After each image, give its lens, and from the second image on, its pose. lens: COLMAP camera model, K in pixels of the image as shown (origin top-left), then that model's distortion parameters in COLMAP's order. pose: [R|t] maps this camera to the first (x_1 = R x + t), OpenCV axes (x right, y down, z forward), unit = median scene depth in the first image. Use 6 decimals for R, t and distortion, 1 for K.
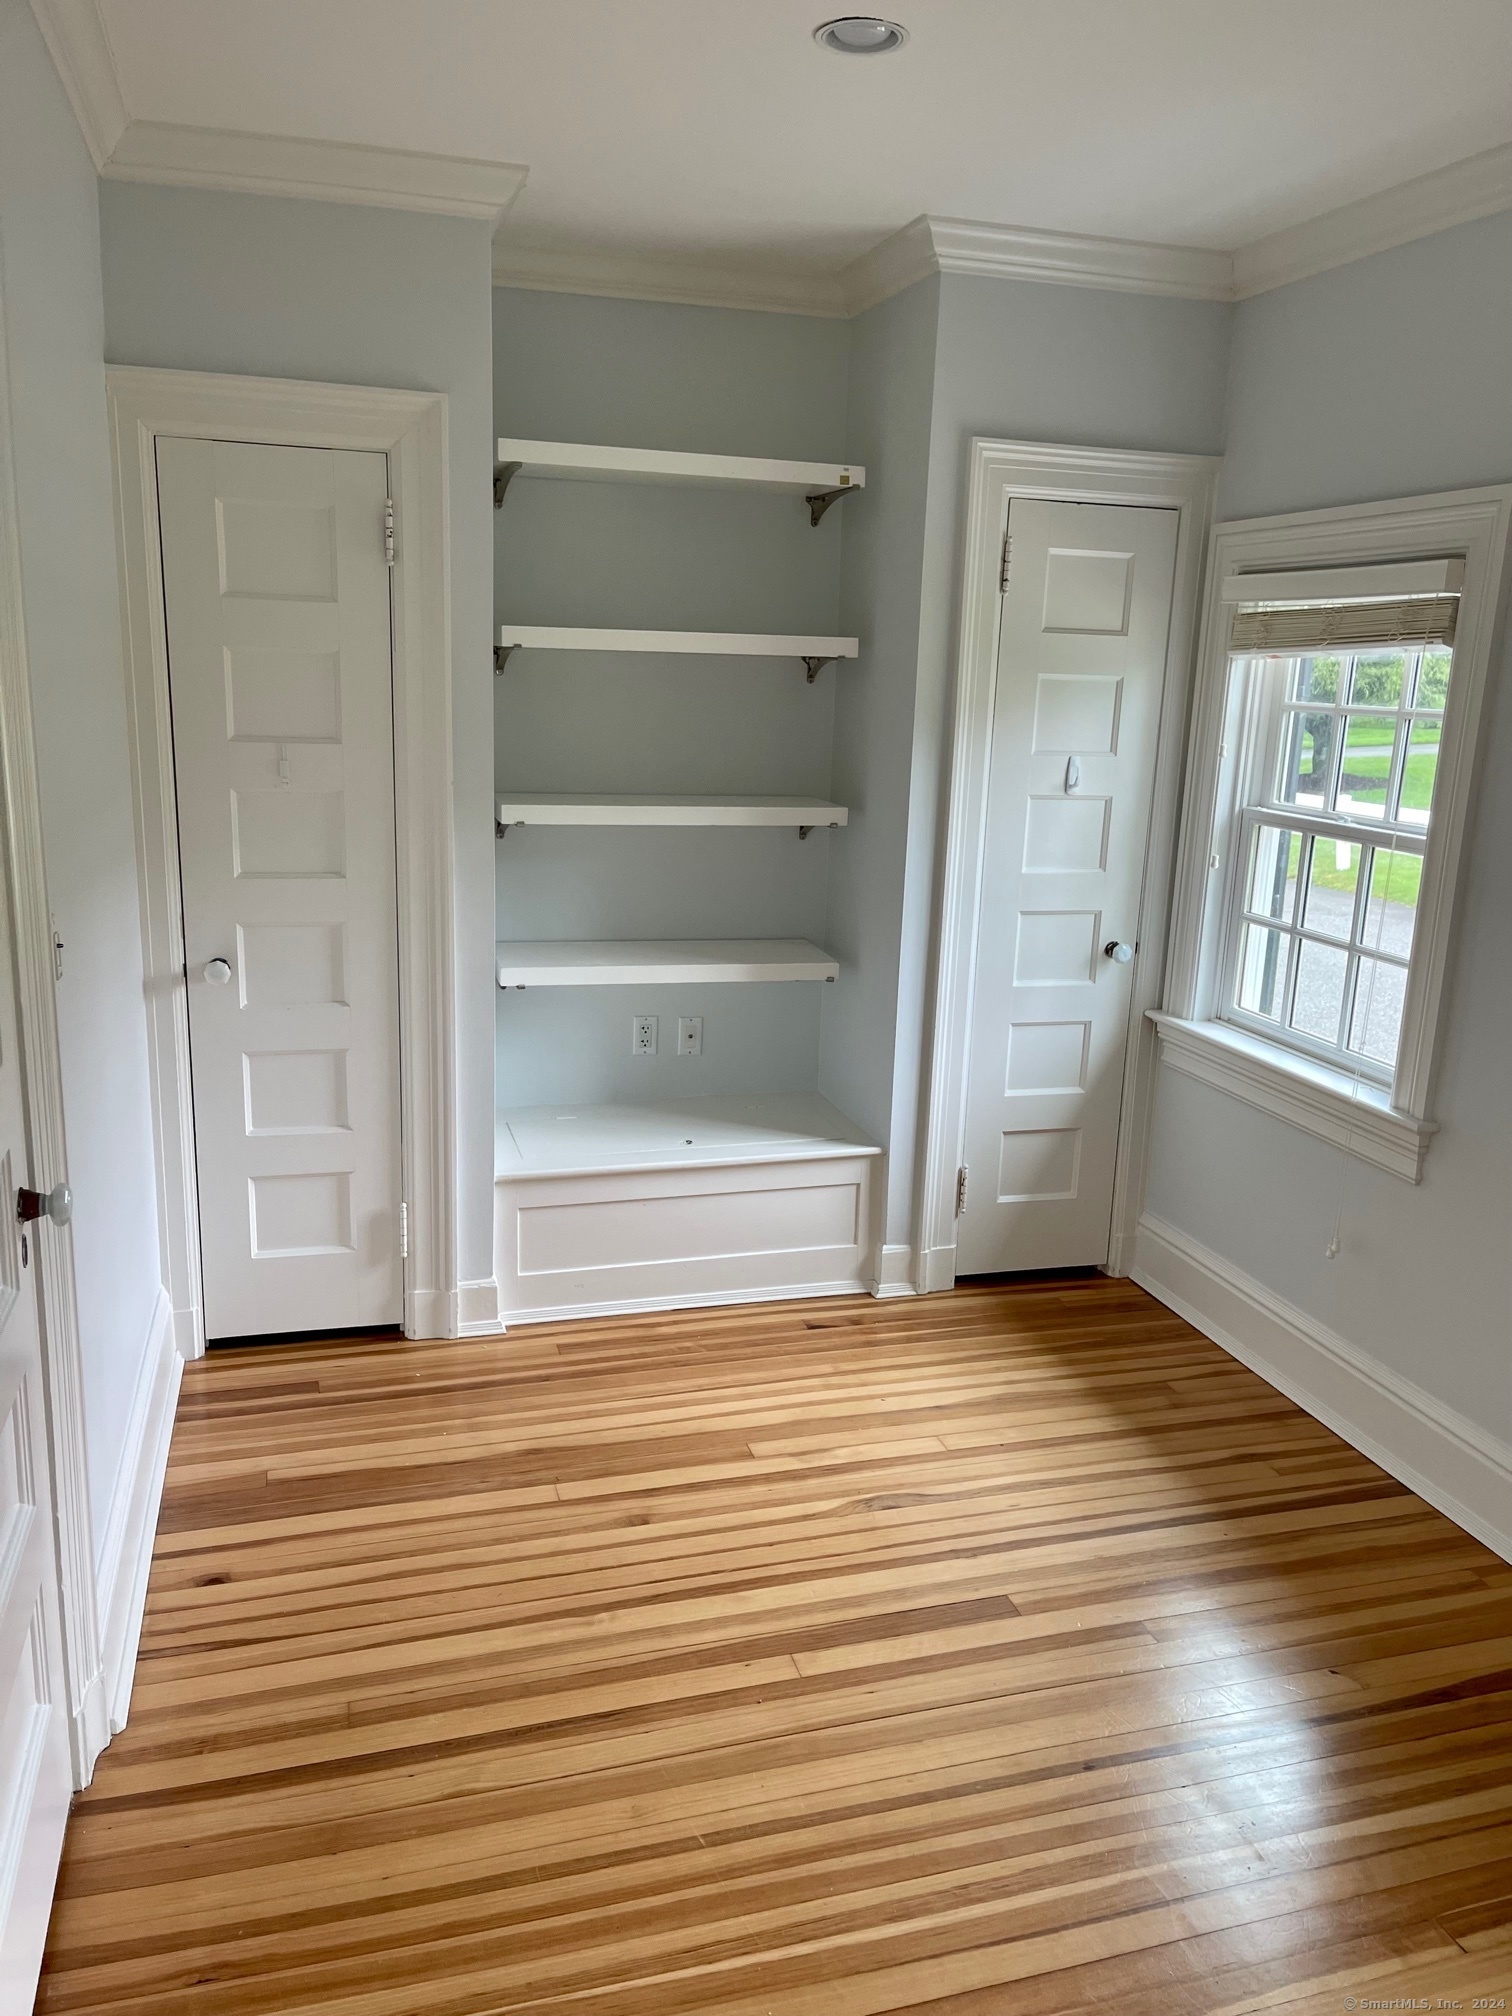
lens RADIAL K [[1517.2, 0, 757.4], [0, 1517.2, 1015.1], [0, 0, 1]] dist [0.040335, -0.062138]
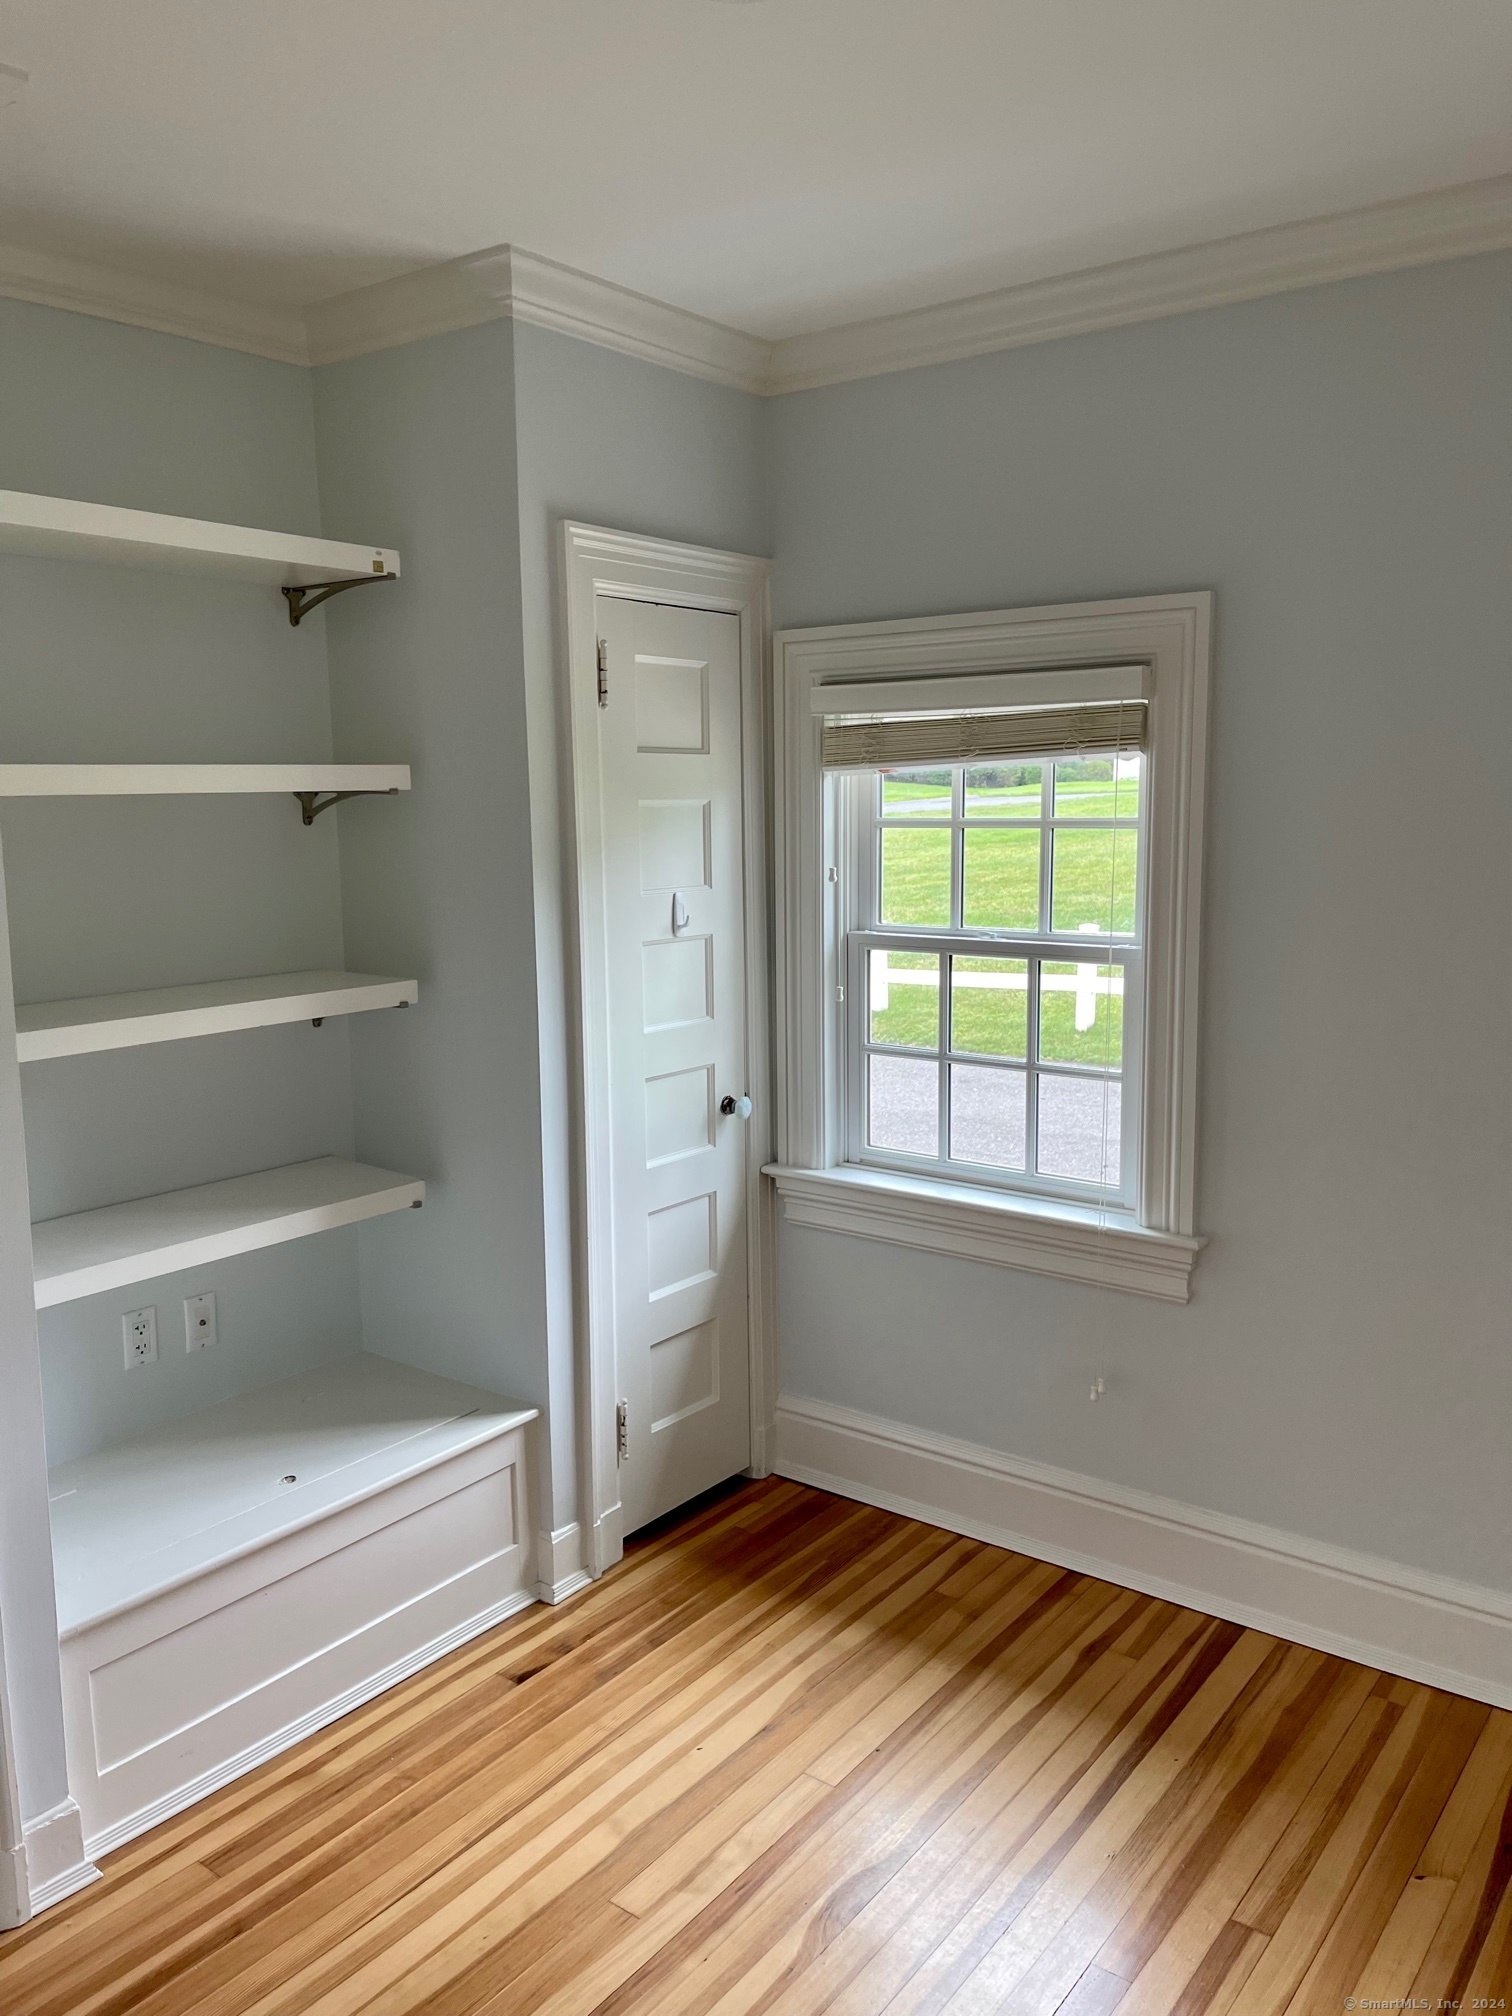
lens RADIAL K [[1517.2, 0, 769.8], [0, 1517.2, 988.1], [0, 0, 1]] dist [0.040335, -0.062138]
pose [[0.806512, -0.119251, 0.579067, -0.259678], [0.172059, 0.984395, -0.036917, -0.078482], [-0.565628, 0.129408, 0.814444, 0.287997]]
